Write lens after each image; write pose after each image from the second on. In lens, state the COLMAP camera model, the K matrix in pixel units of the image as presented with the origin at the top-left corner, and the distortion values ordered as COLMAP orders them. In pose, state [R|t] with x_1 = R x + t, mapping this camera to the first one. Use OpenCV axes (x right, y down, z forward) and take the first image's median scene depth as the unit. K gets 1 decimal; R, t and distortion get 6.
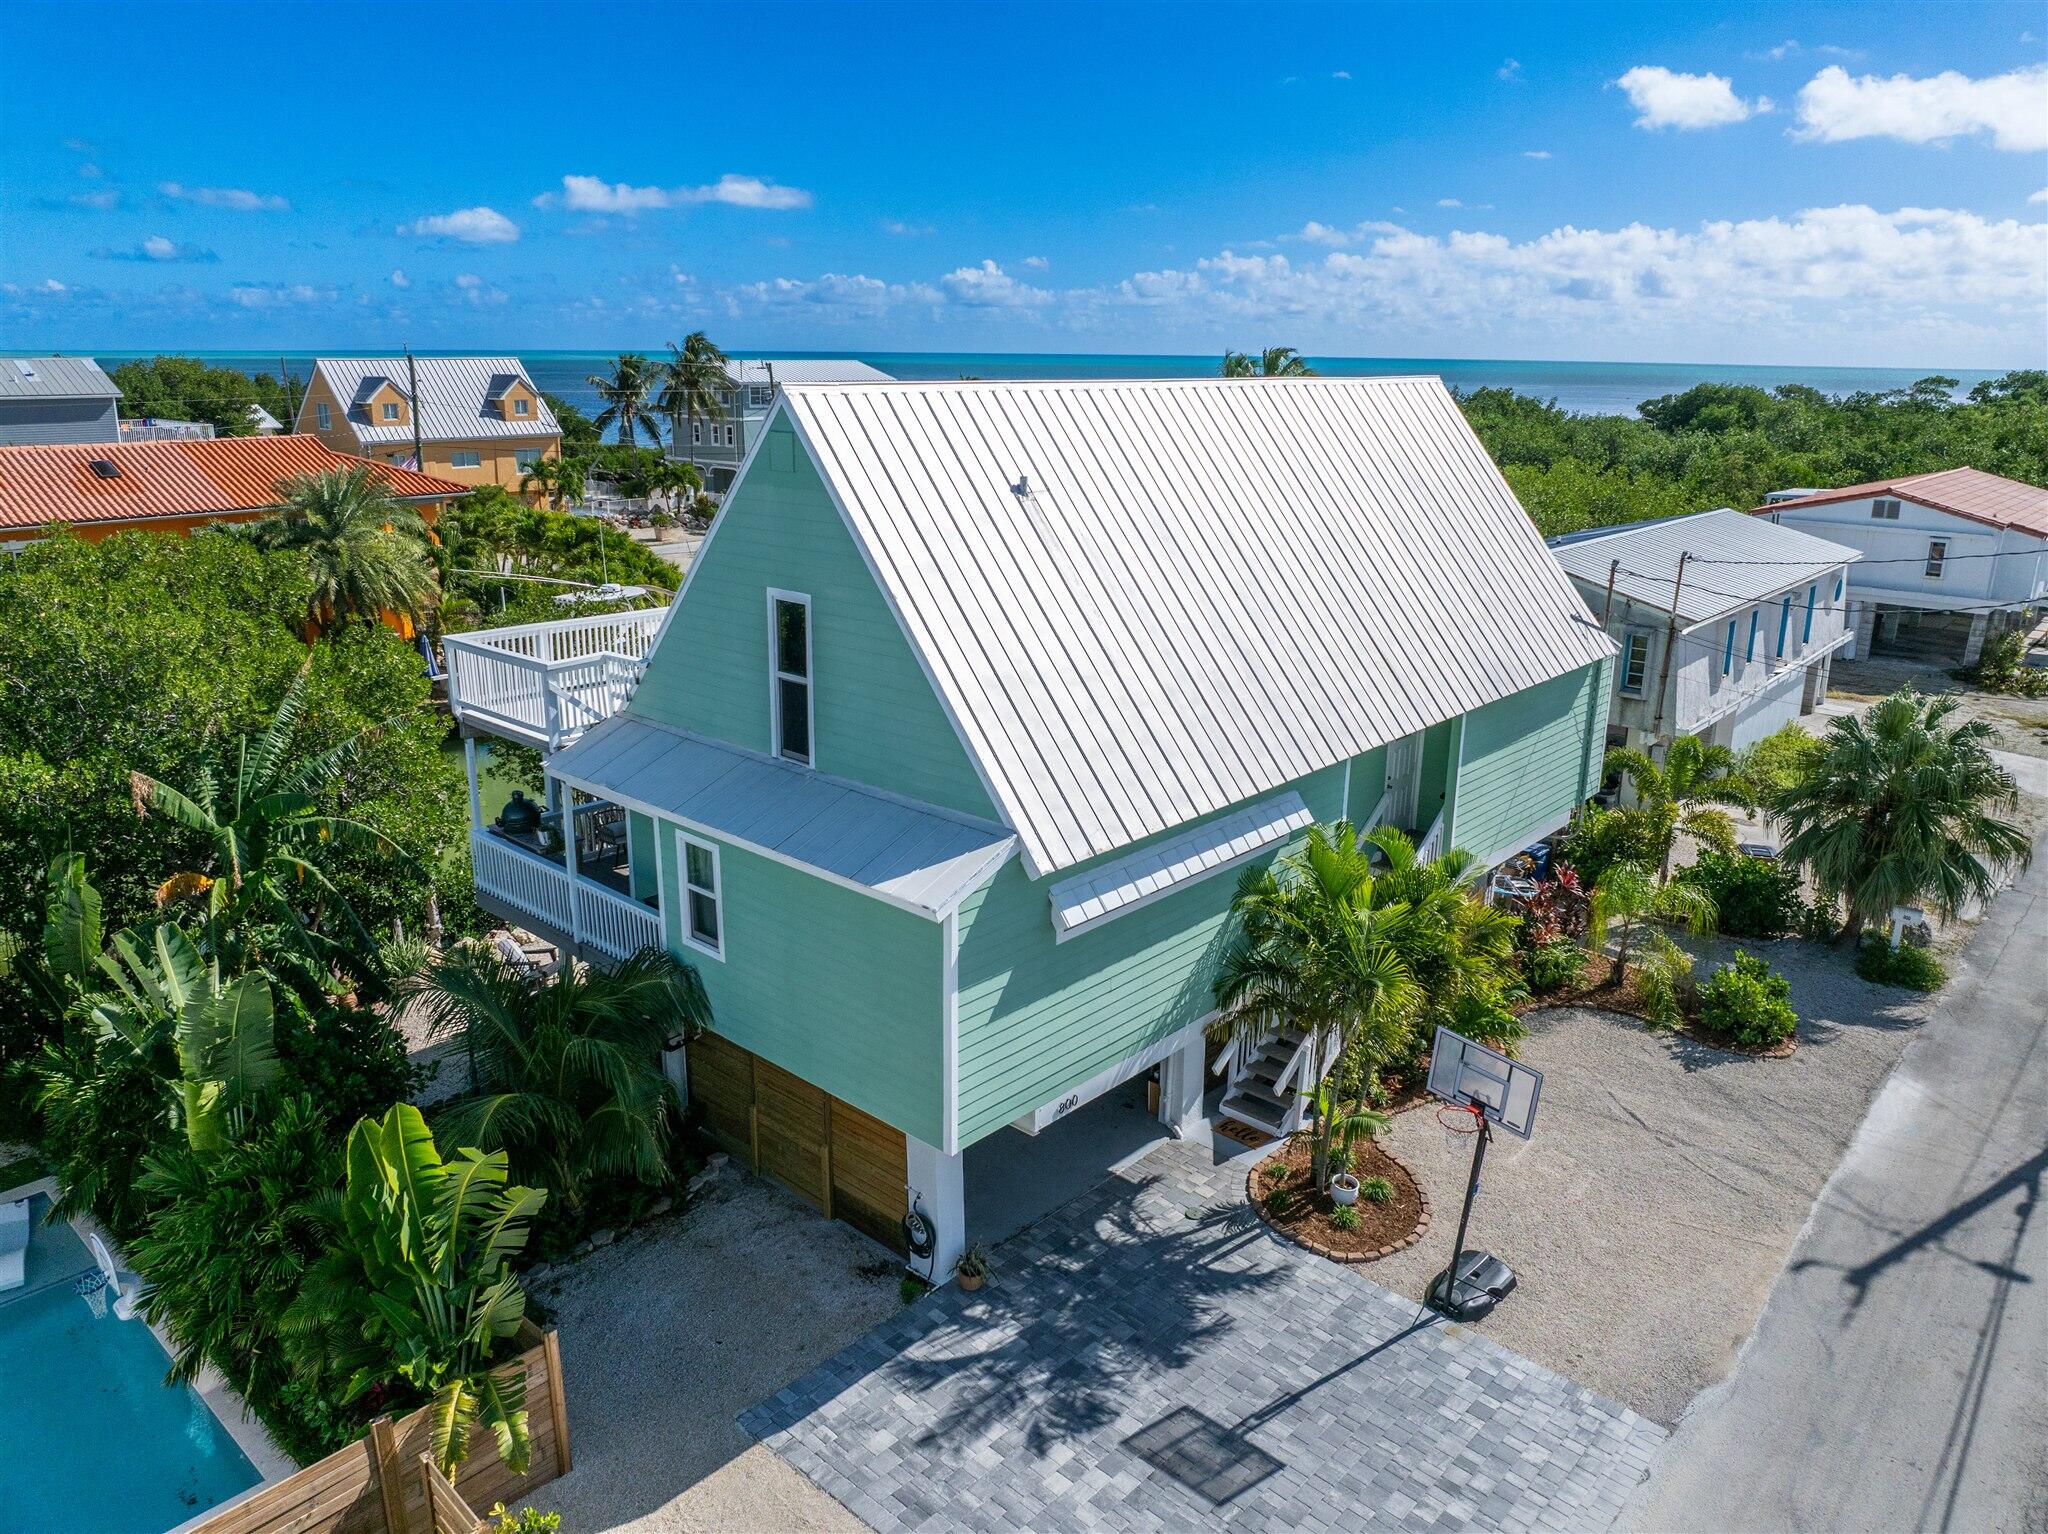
lens RADIAL K [[1434.8, 0, 1027.1], [0, 1434.8, 764.8], [0, 0, 1]] dist [-0.036801, -0.008636]
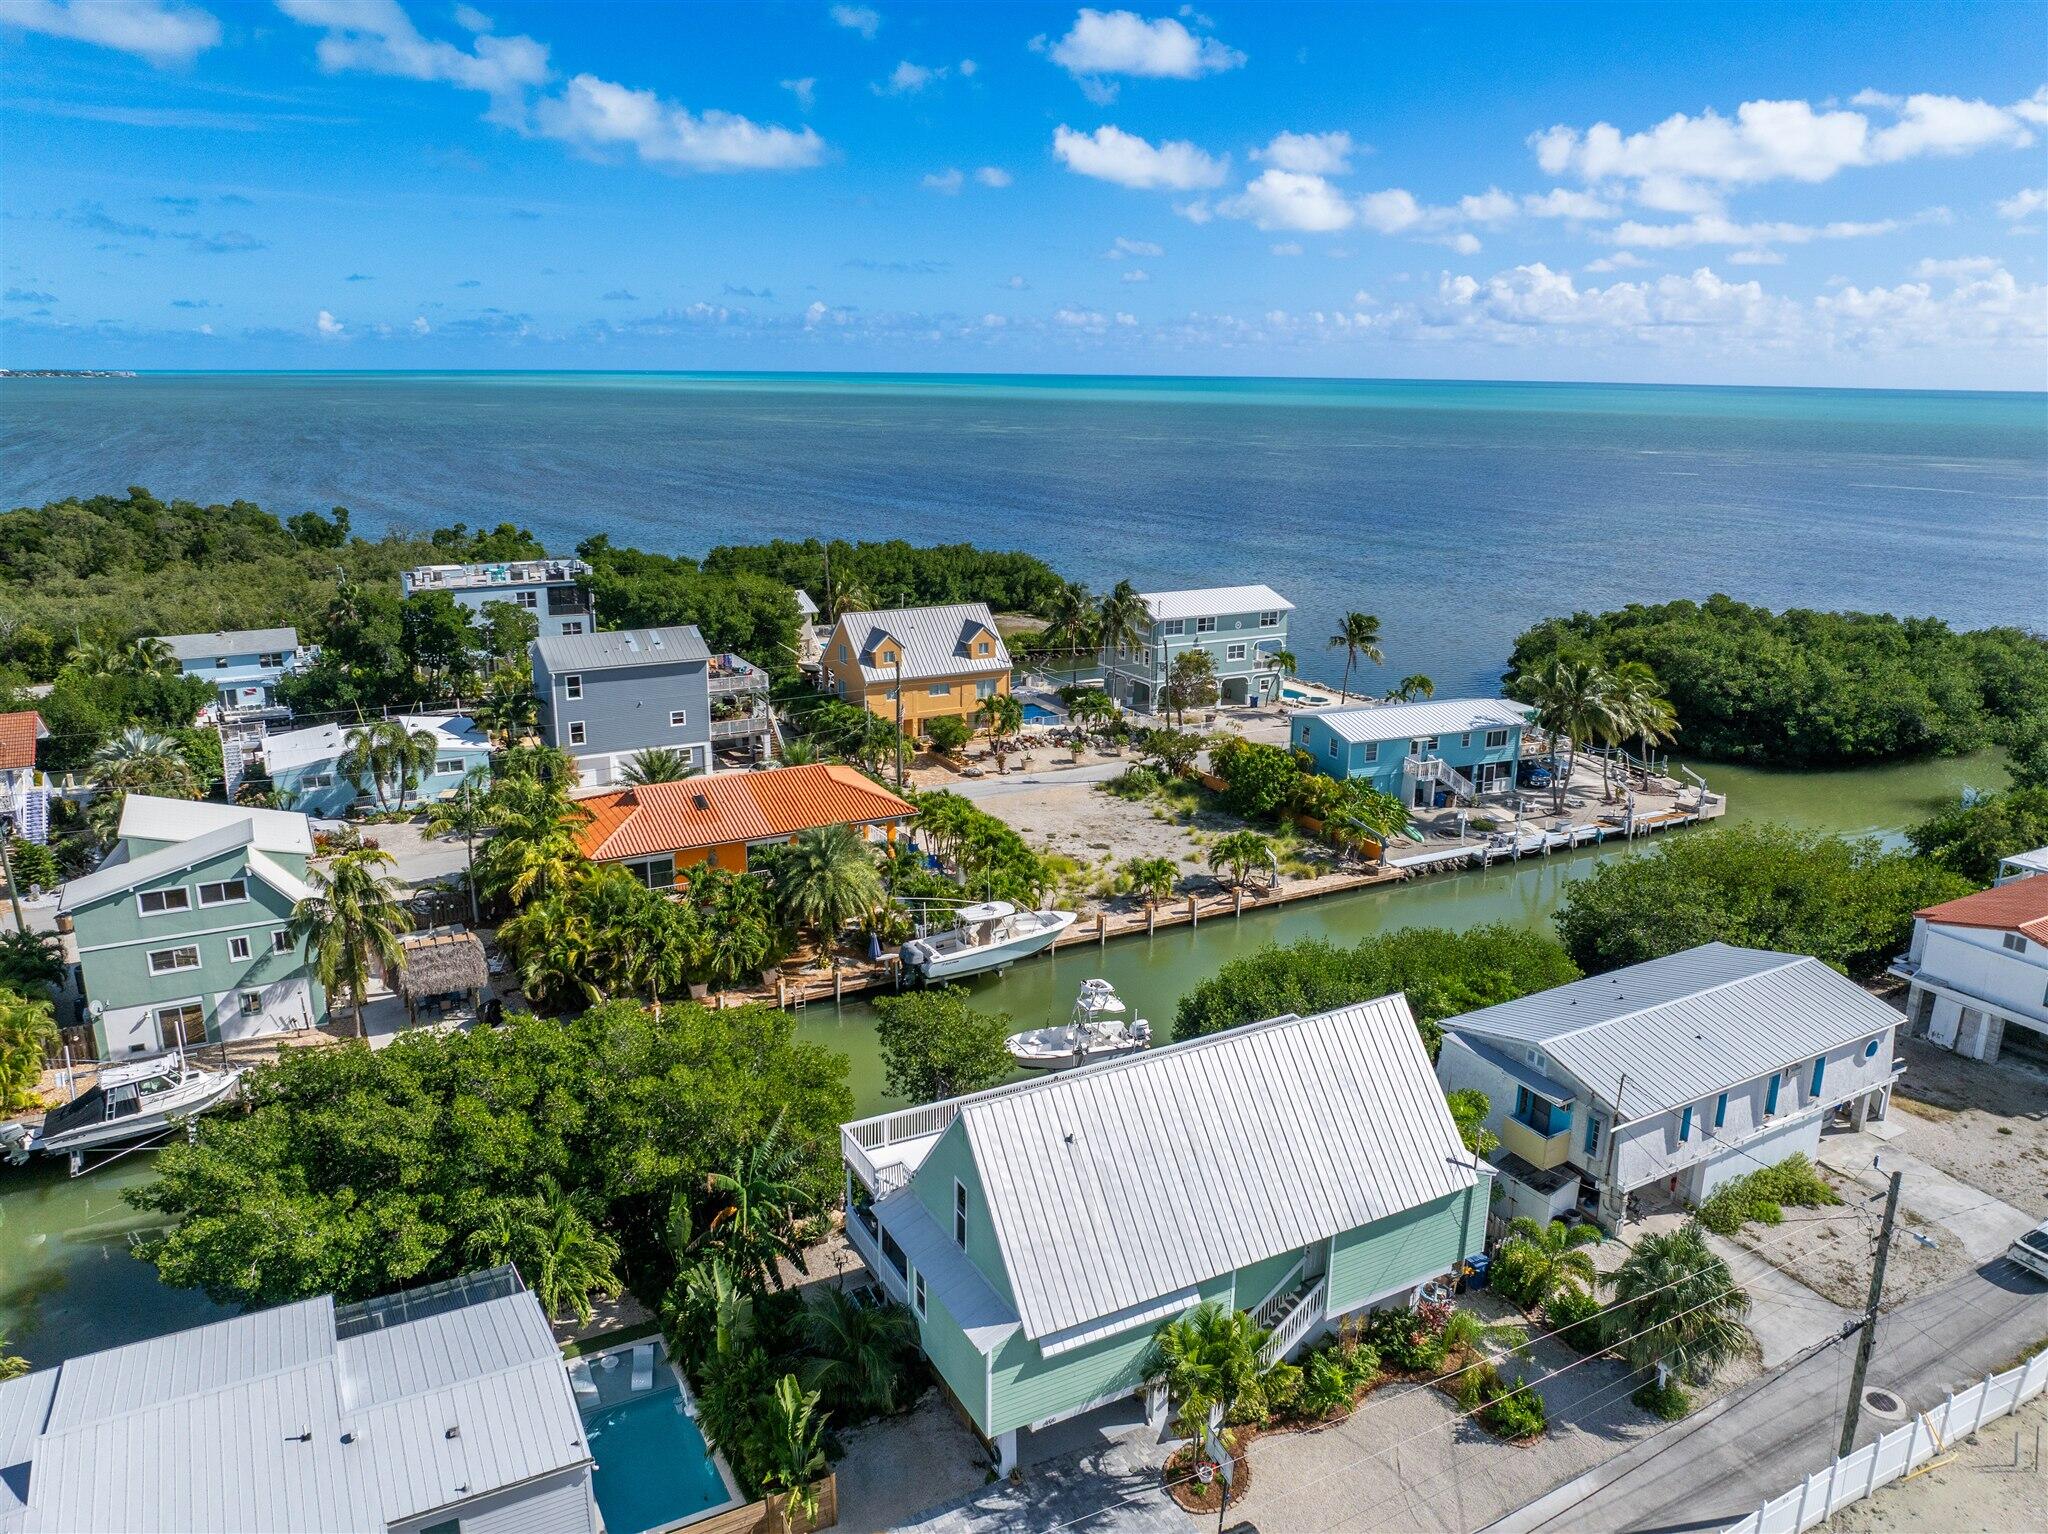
lens RADIAL K [[1427.0, 0, 1026.0], [0, 1427.0, 773.7], [0, 0, 1]] dist [-0.033298, -0.008610]
pose [[0.941708, 0.089129, -0.324411, 0.544574], [-0.092209, 0.995722, 0.005898, -0.695107], [0.323549, 0.024360, 0.945898, -1.036574]]
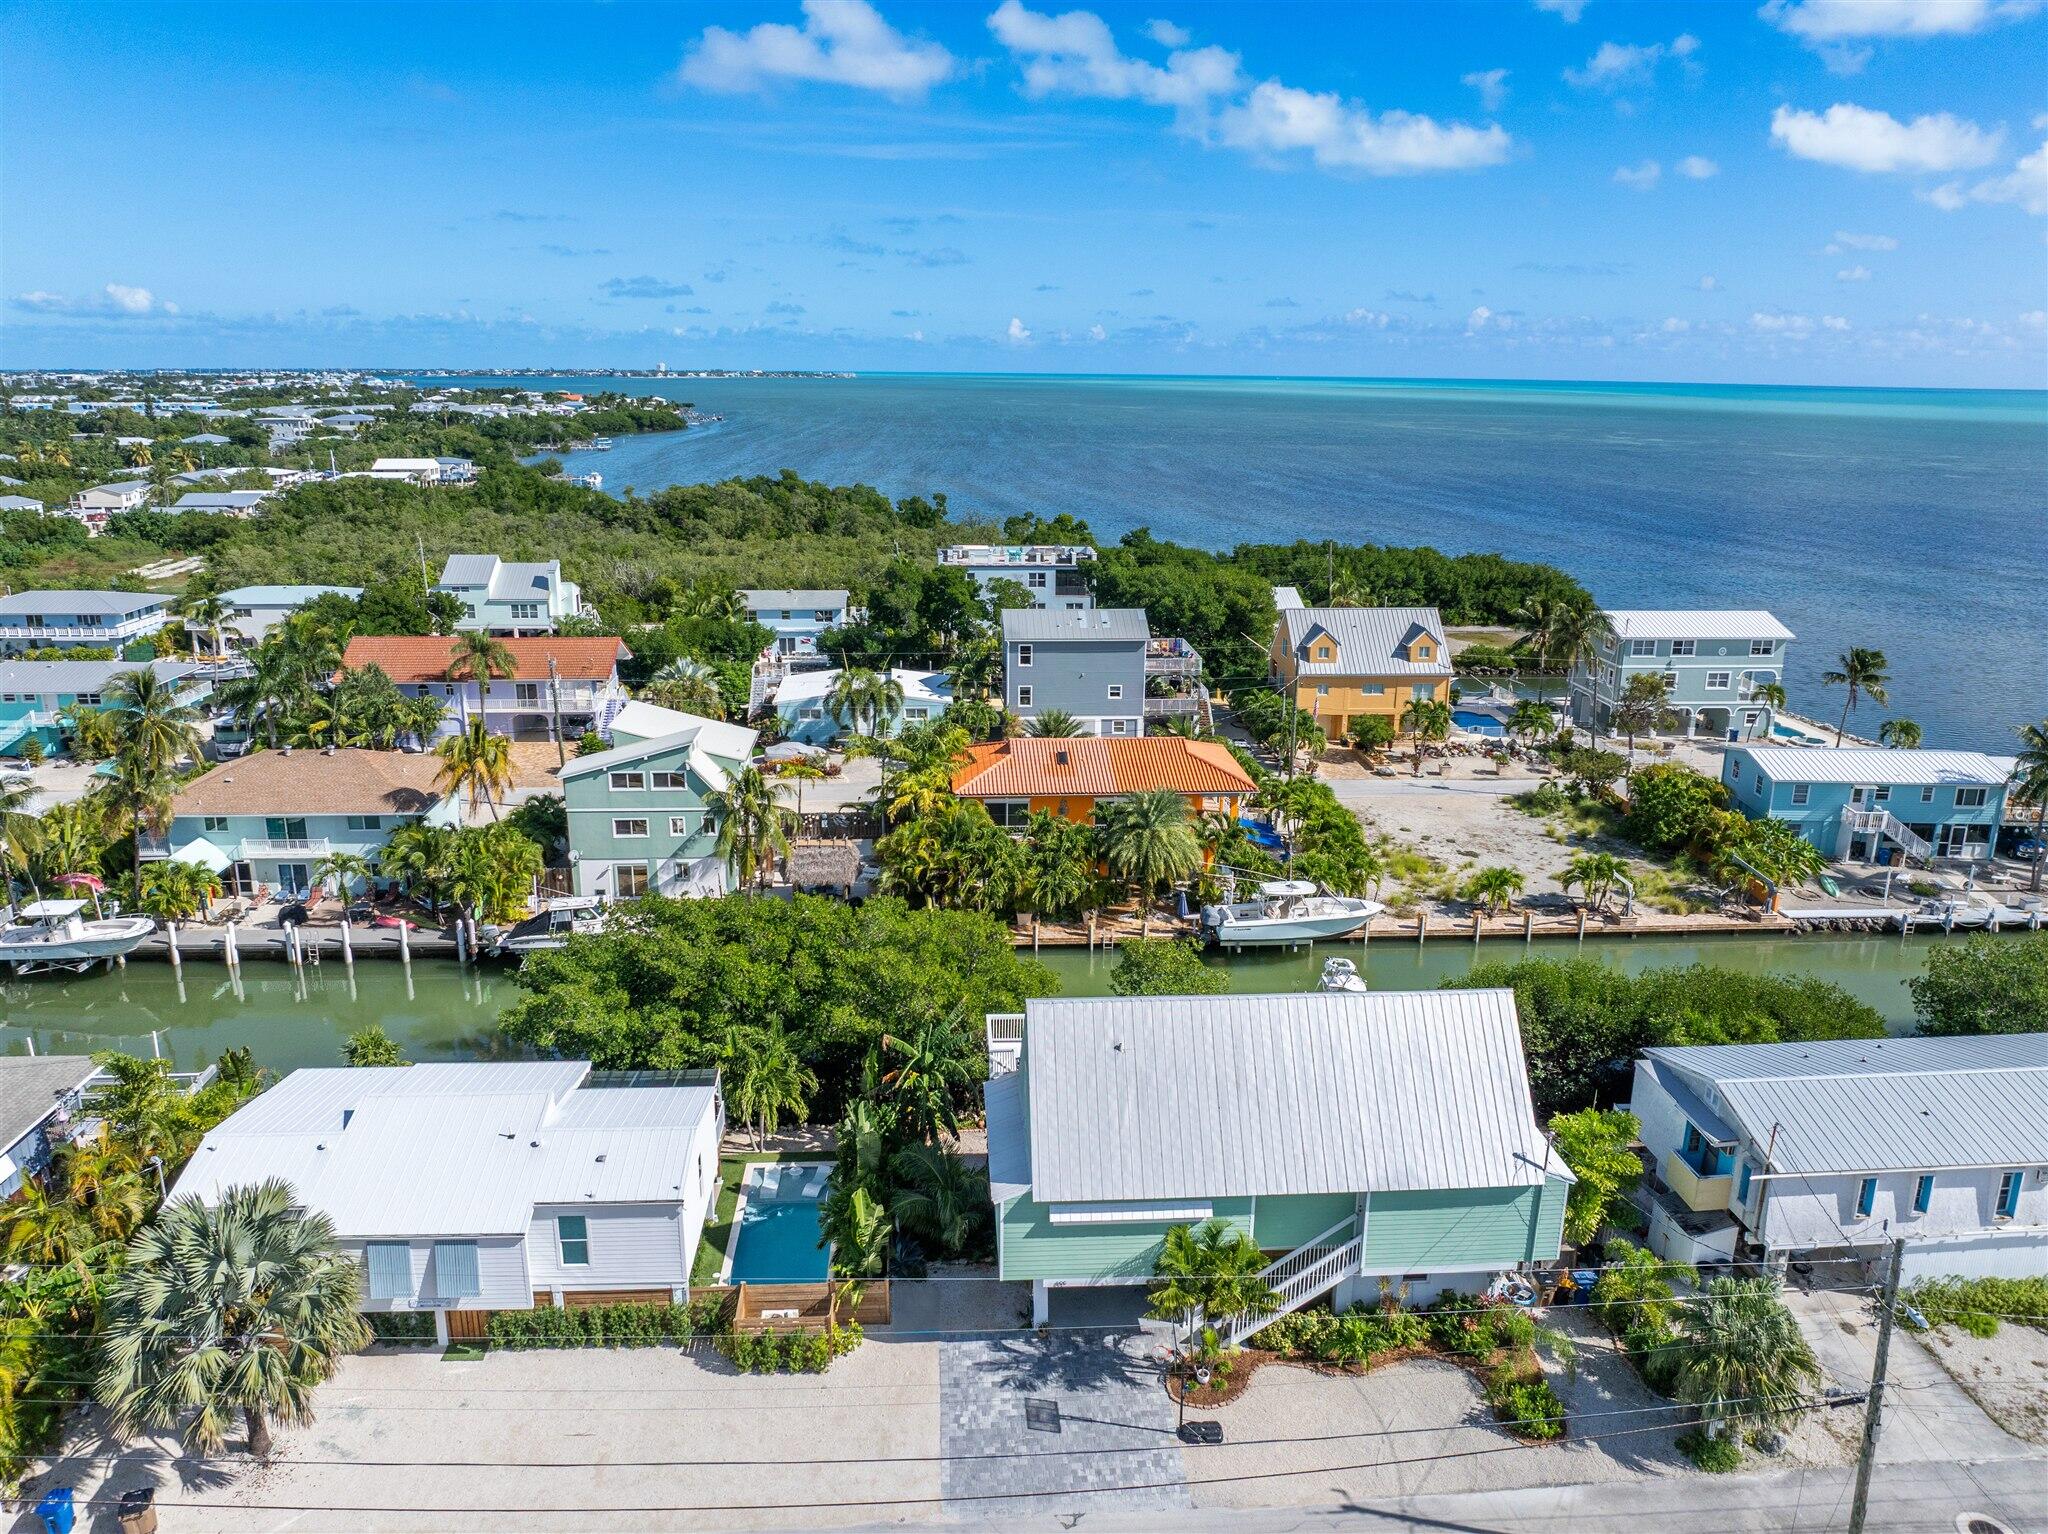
lens RADIAL K [[1413.3, 0, 1035.5], [0, 1413.3, 803.6], [0, 0, 1]] dist [-0.022675, -0.006806]
pose [[0.716675, 0.199128, -0.668375, 1.336450], [-0.194136, 0.977453, 0.083045, -0.720529], [0.669841, 0.070239, 0.739175, -0.893878]]
